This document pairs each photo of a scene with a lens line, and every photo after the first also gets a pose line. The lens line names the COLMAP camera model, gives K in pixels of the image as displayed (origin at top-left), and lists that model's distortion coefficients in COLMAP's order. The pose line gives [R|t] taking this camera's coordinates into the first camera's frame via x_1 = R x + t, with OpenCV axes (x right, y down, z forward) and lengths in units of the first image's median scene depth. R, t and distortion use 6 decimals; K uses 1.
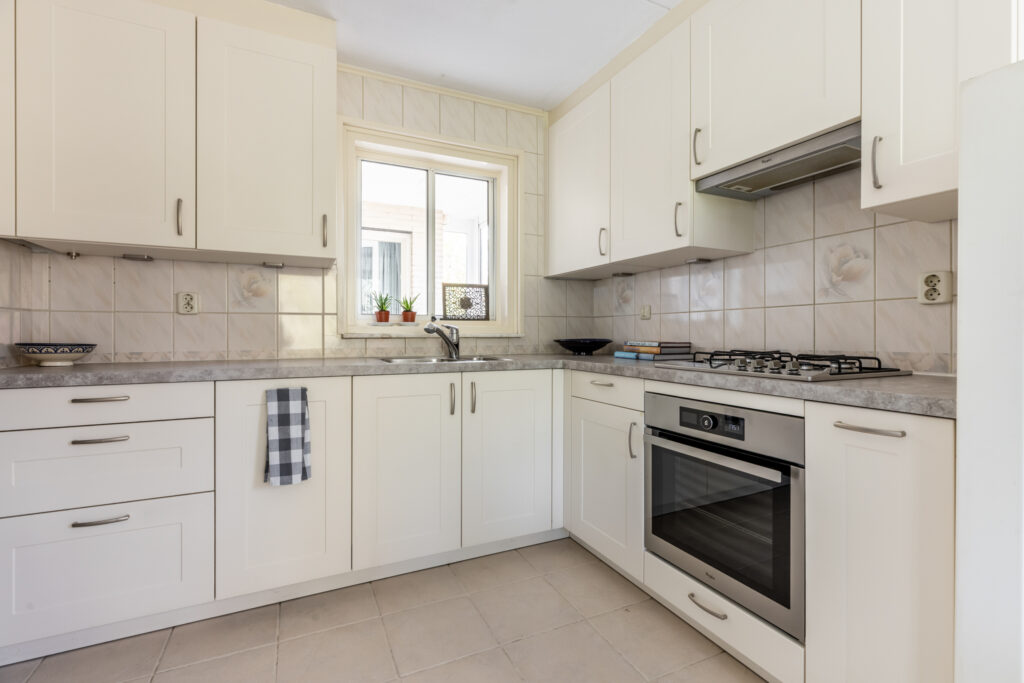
lens RADIAL K [[455.7, 0, 513.4], [0, 455.7, 336.7], [0, 0, 1]] dist [0.002543, 0.000216]
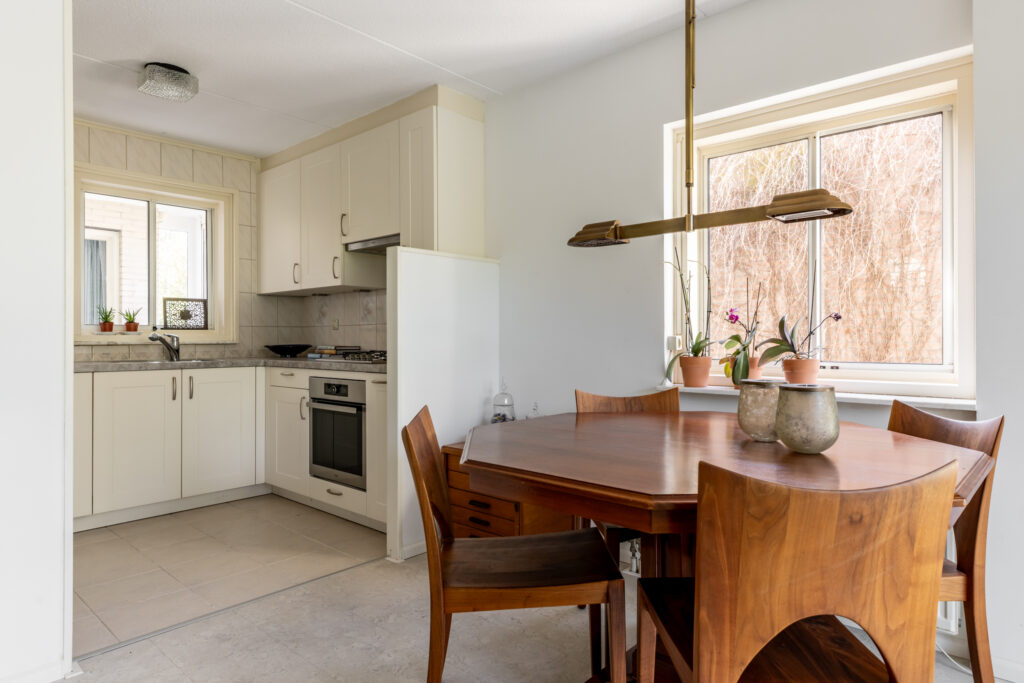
lens RADIAL K [[625.6, 0, 504.9], [0, 625.6, 337.3], [0, 0, 1]] dist [-0.002029, 0.002512]
pose [[0.934488, -0.003632, 0.355975, 0.100888], [0.006989, 0.999942, -0.008144, 0.003083], [-0.355925, 0.010099, 0.934460, -0.886302]]
